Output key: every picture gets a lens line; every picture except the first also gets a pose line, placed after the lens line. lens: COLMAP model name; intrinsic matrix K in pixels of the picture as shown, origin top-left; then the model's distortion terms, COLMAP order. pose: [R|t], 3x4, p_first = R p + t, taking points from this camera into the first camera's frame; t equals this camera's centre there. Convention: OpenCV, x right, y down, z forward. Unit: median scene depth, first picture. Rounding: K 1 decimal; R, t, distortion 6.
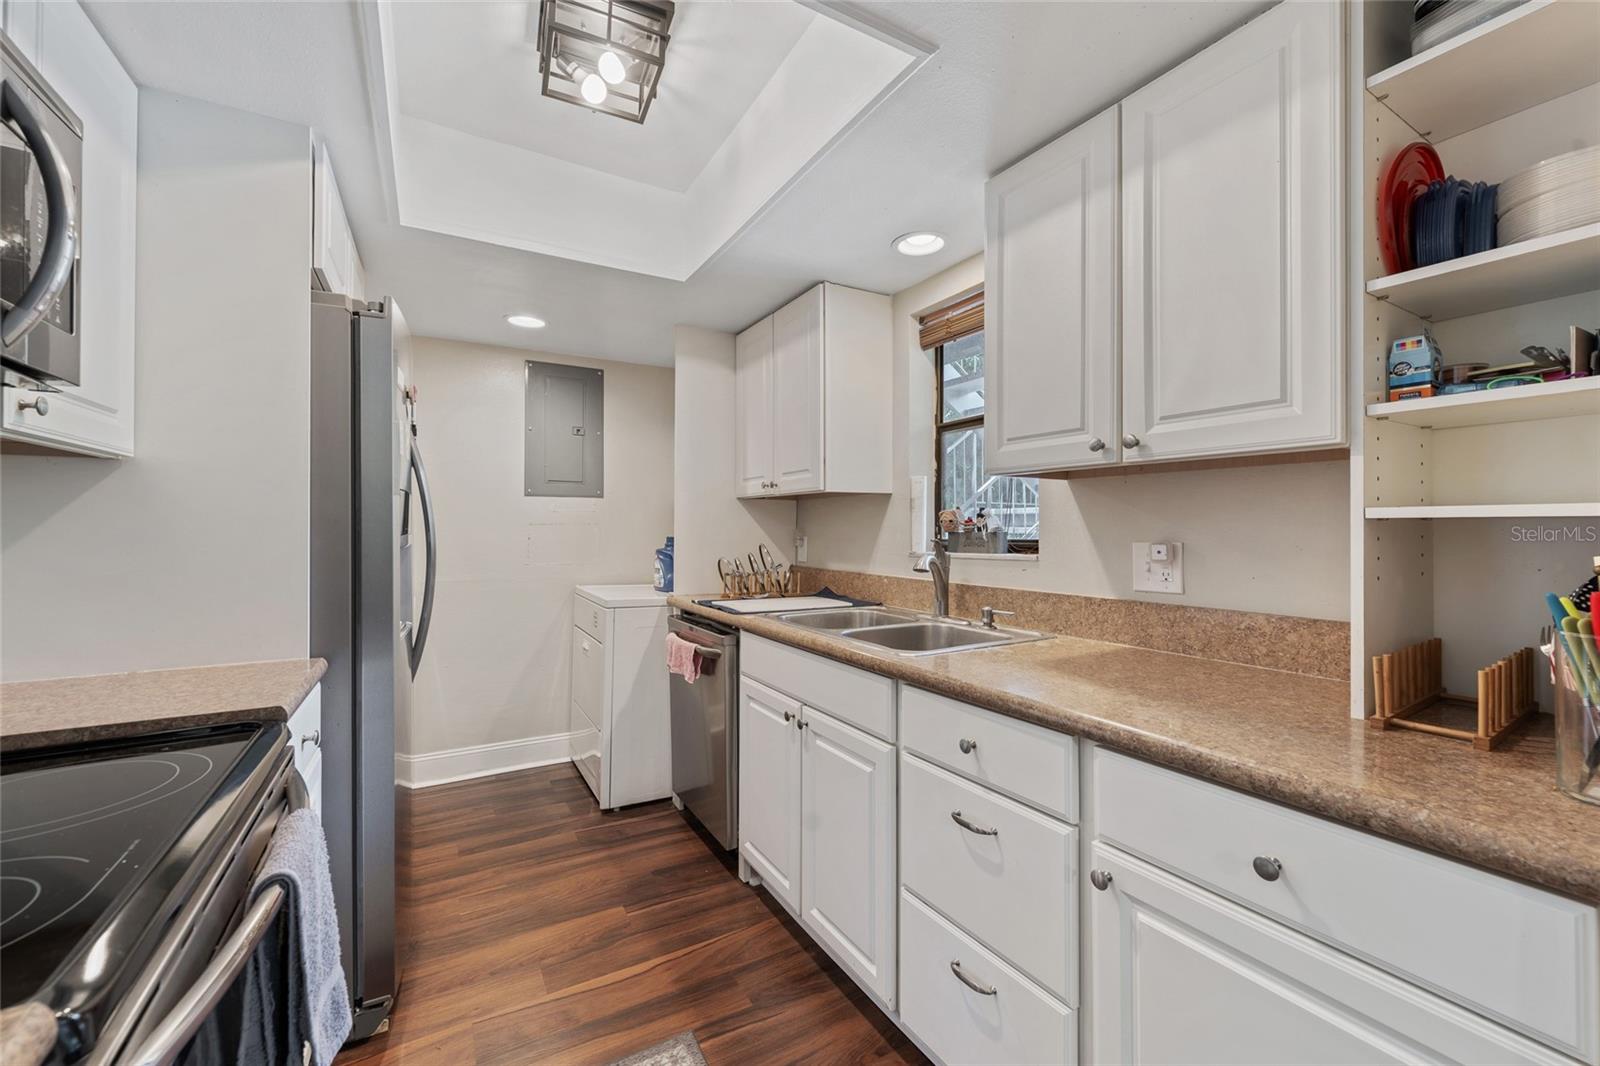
lens RADIAL K [[655.9, 0, 800.8], [0, 655.9, 526.1], [0, 0, 1]] dist [0.003484, -0.001616]
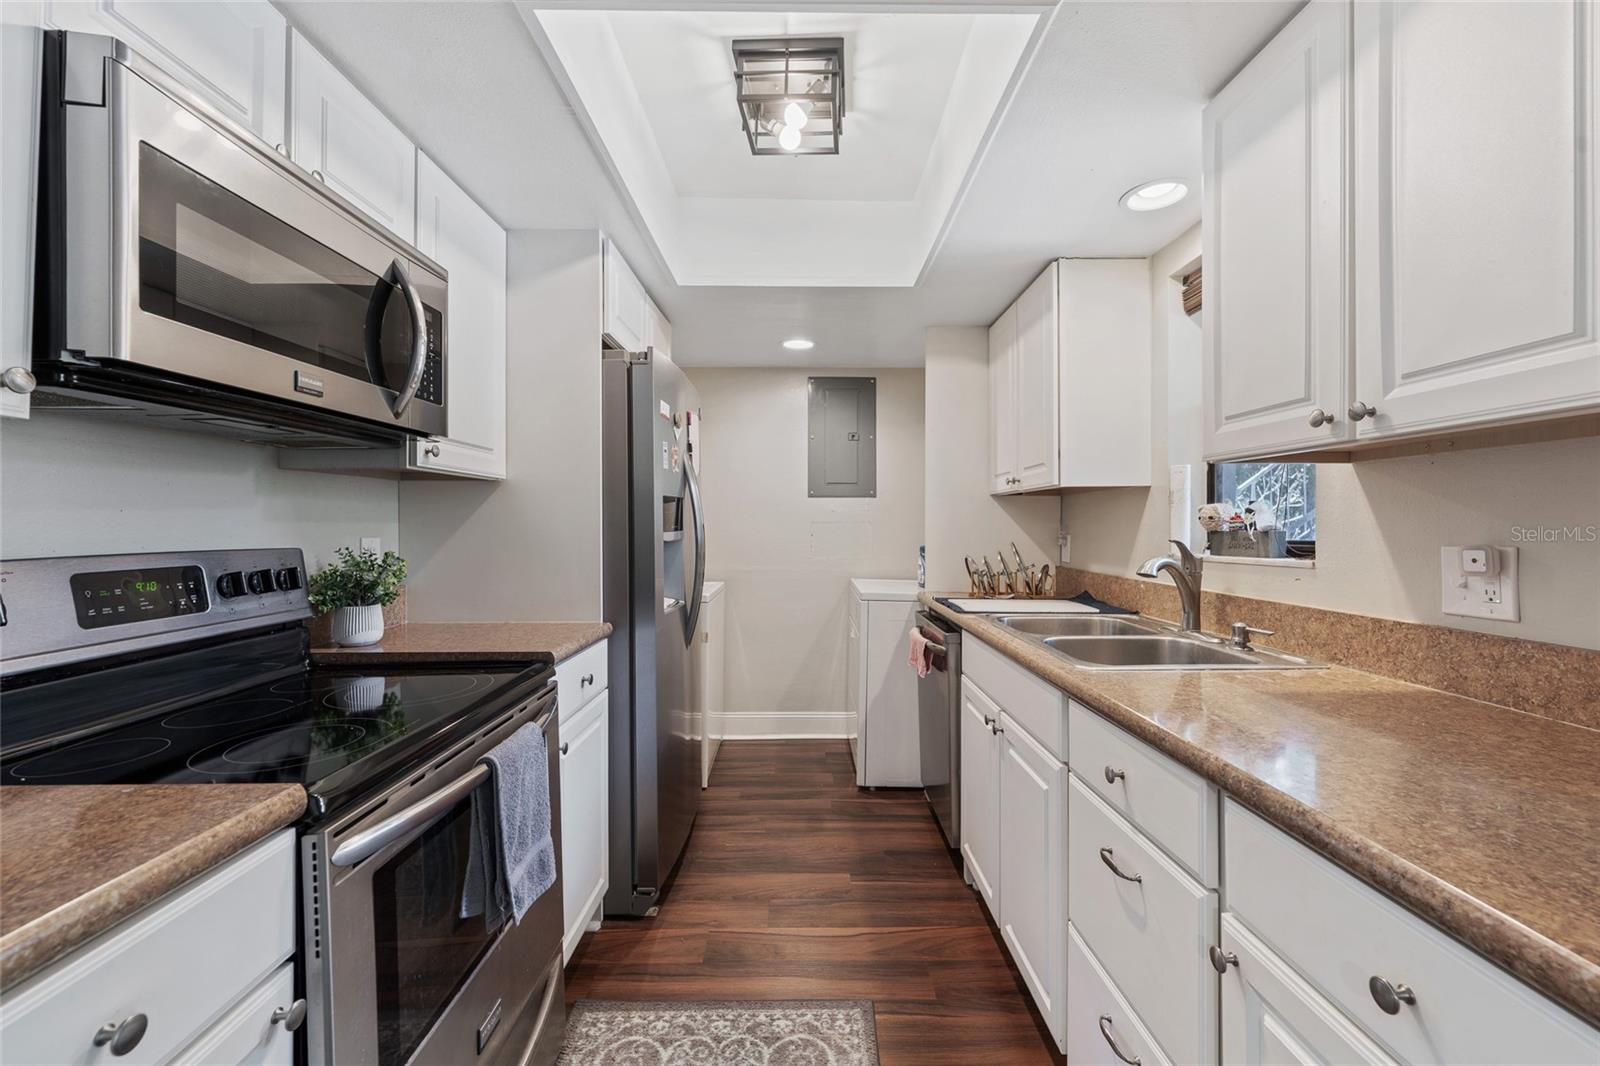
lens RADIAL K [[655.9, 0, 799.7], [0, 655.9, 526.7], [0, 0, 1]] dist [0.003484, -0.001616]
pose [[0.868750, 0.000553, -0.495250, 0.207342], [0.002072, 0.999987, 0.004751, -0.001228], [0.495246, -0.005153, 0.868737, 0.019754]]
